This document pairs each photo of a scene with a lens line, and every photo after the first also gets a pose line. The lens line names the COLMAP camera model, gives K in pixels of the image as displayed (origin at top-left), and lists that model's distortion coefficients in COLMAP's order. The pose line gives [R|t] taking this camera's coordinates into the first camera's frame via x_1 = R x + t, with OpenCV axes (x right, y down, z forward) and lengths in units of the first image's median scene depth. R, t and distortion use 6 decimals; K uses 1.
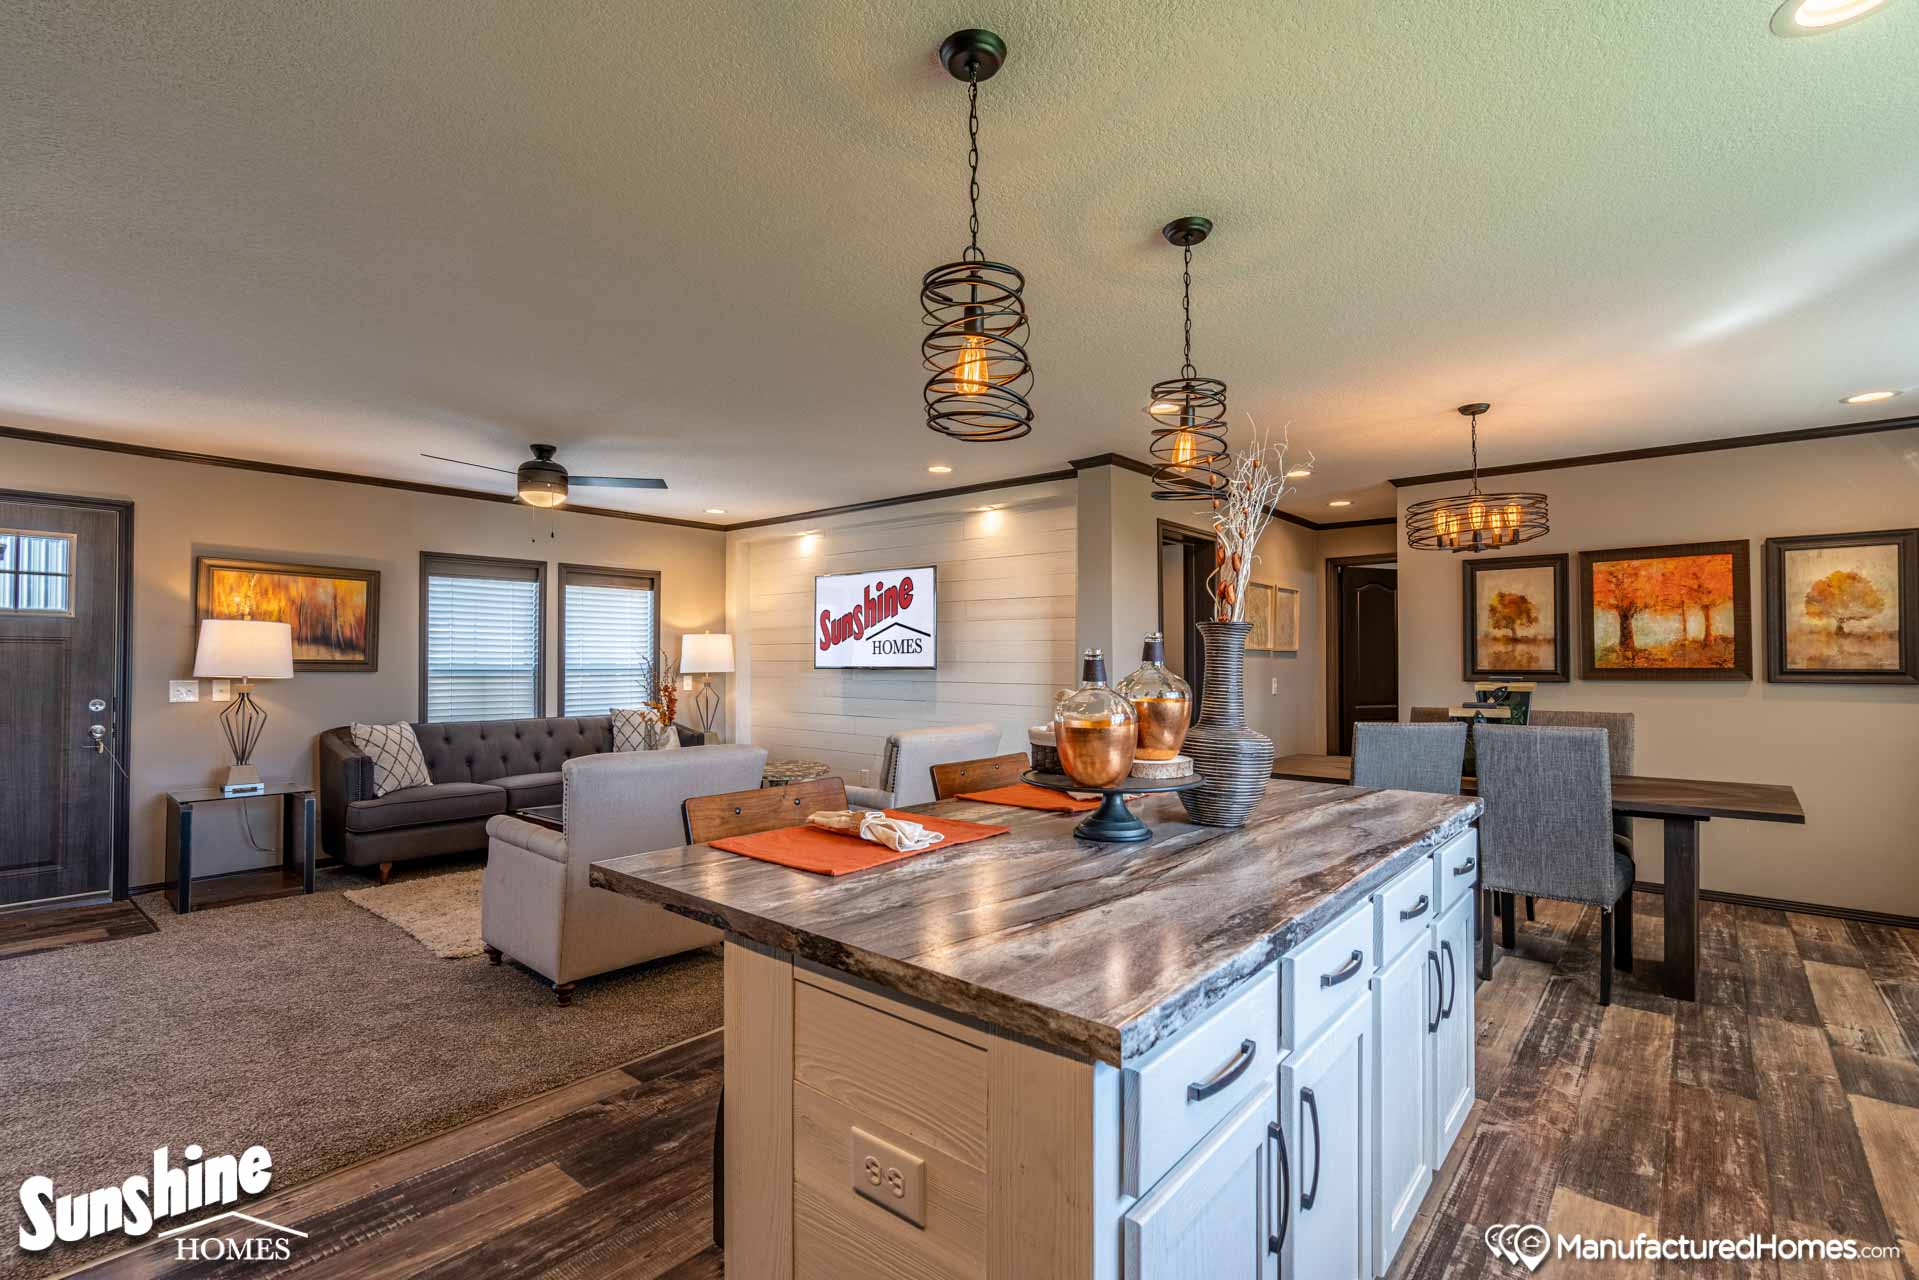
lens RADIAL K [[865.4, 0, 951.8], [0, 865.4, 641.0], [0, 0, 1]] dist [-0.001752, -0.000308]
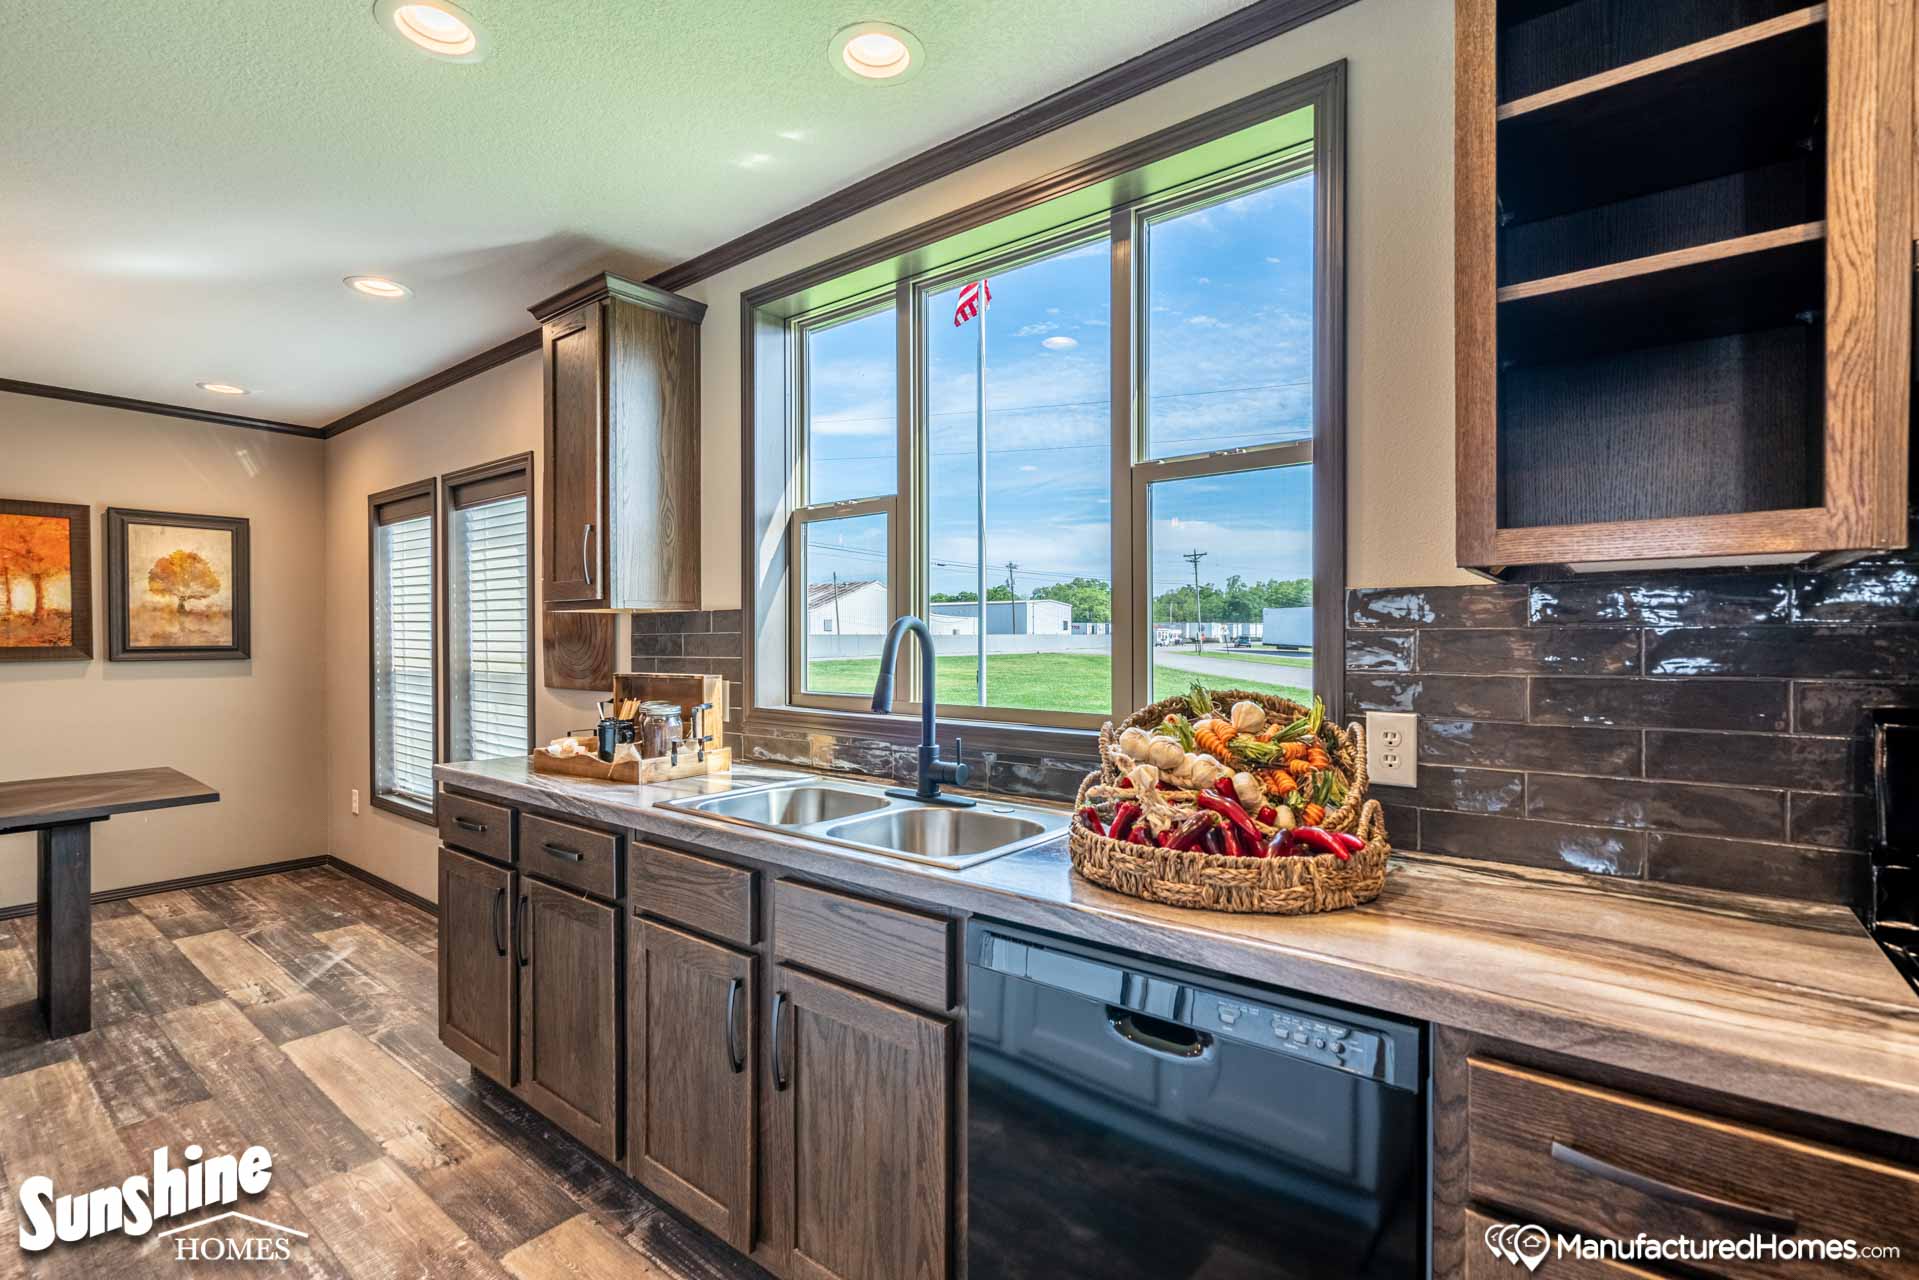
lens RADIAL K [[865.4, 0, 951.8], [0, 865.4, 641.0], [0, 0, 1]] dist [-0.001752, -0.000308]
pose [[-0.043349, -0.006550, 0.999039, -0.032587], [-0.020480, 0.999774, 0.005666, 0.001975], [-0.998850, -0.020215, -0.043473, 0.132122]]
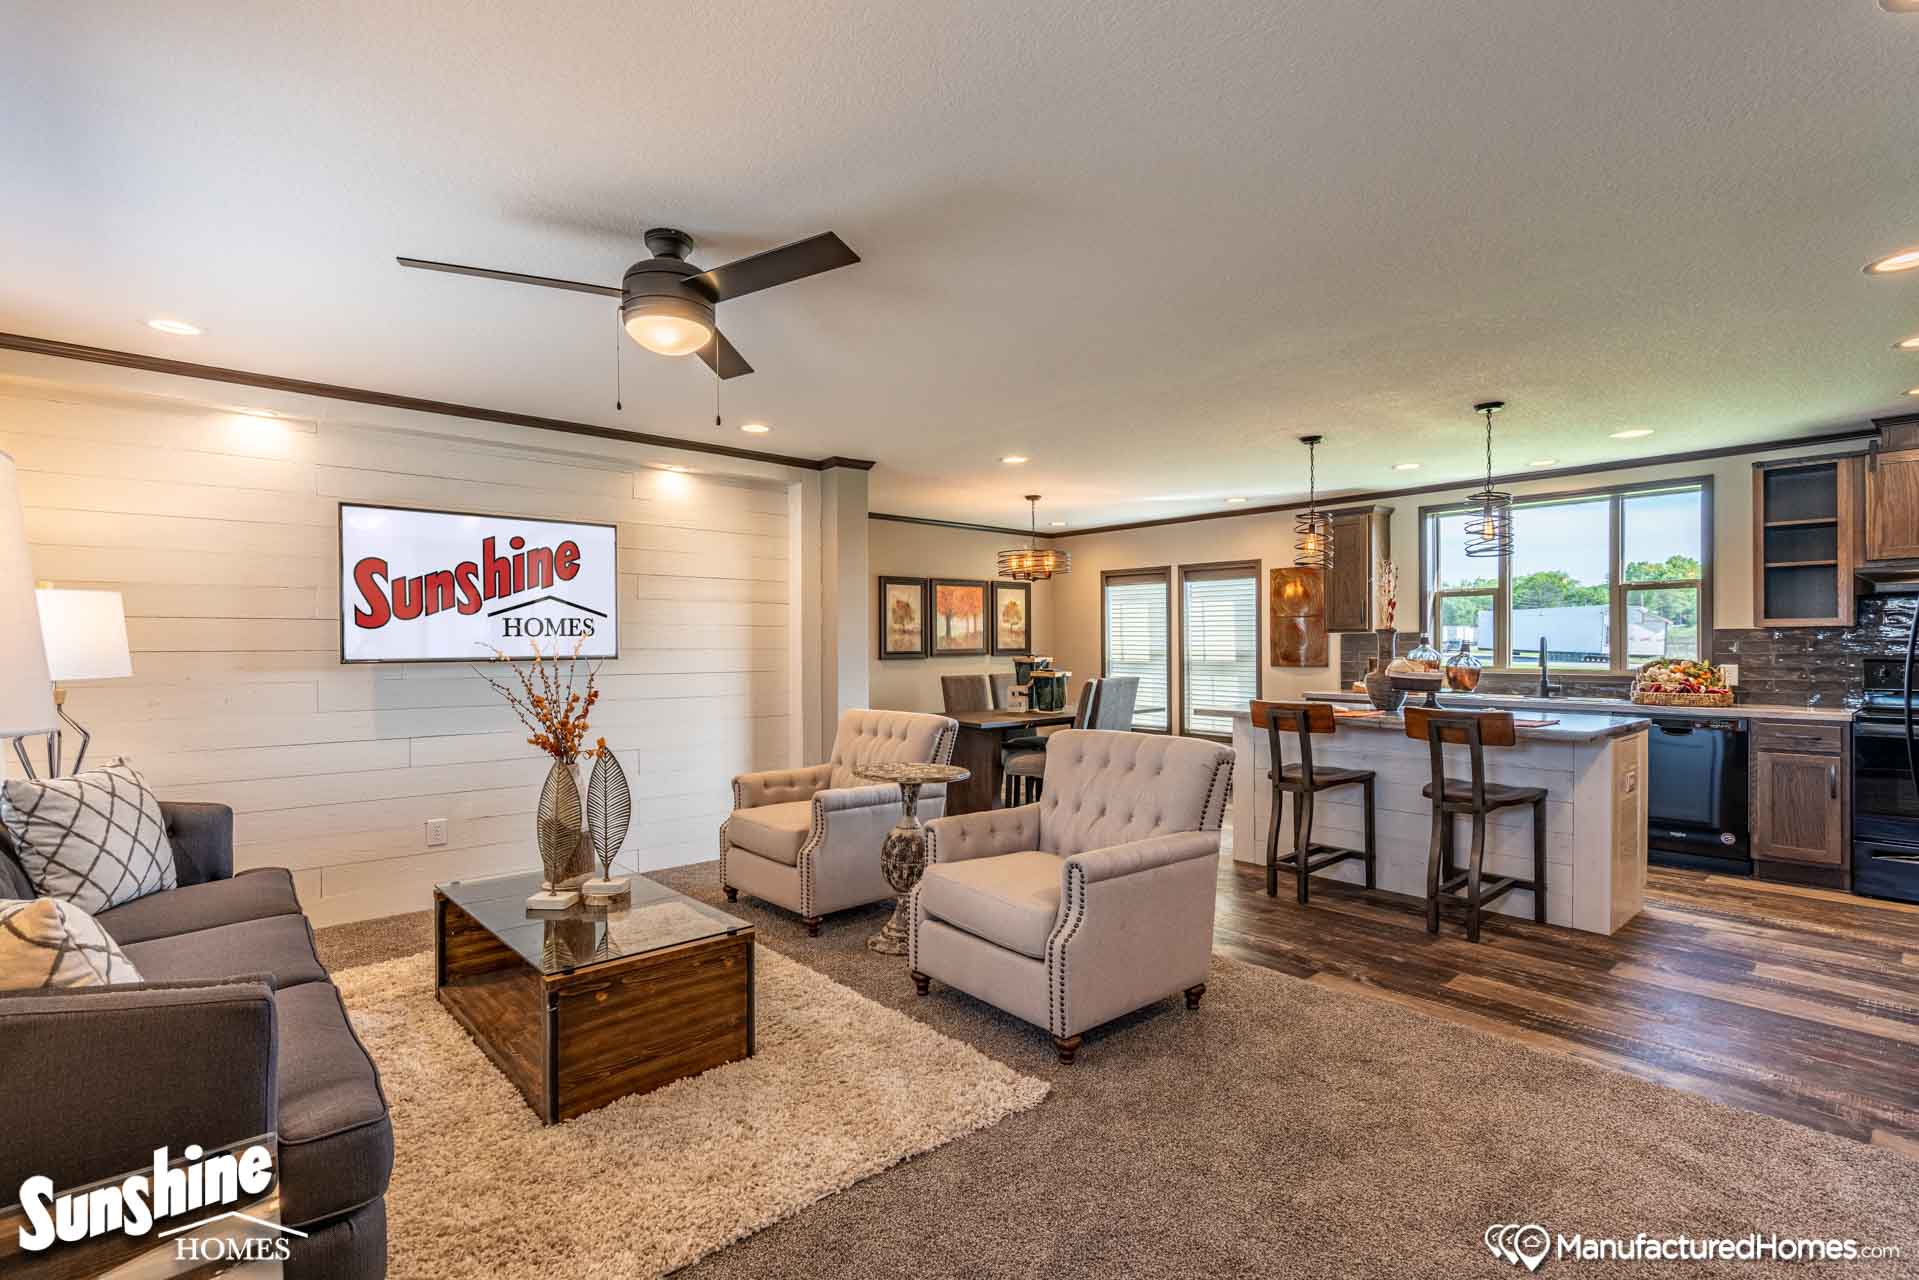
lens RADIAL K [[851.0, 0, 959.5], [0, 851.0, 640.0], [0, 0, 1]] dist [-0.017044, -0.000109]
pose [[0.170691, 0.003556, 0.985318, -0.997454], [-0.019101, 0.999818, -0.000299, 0.015110], [-0.985139, -0.018769, 0.170728, 0.778724]]
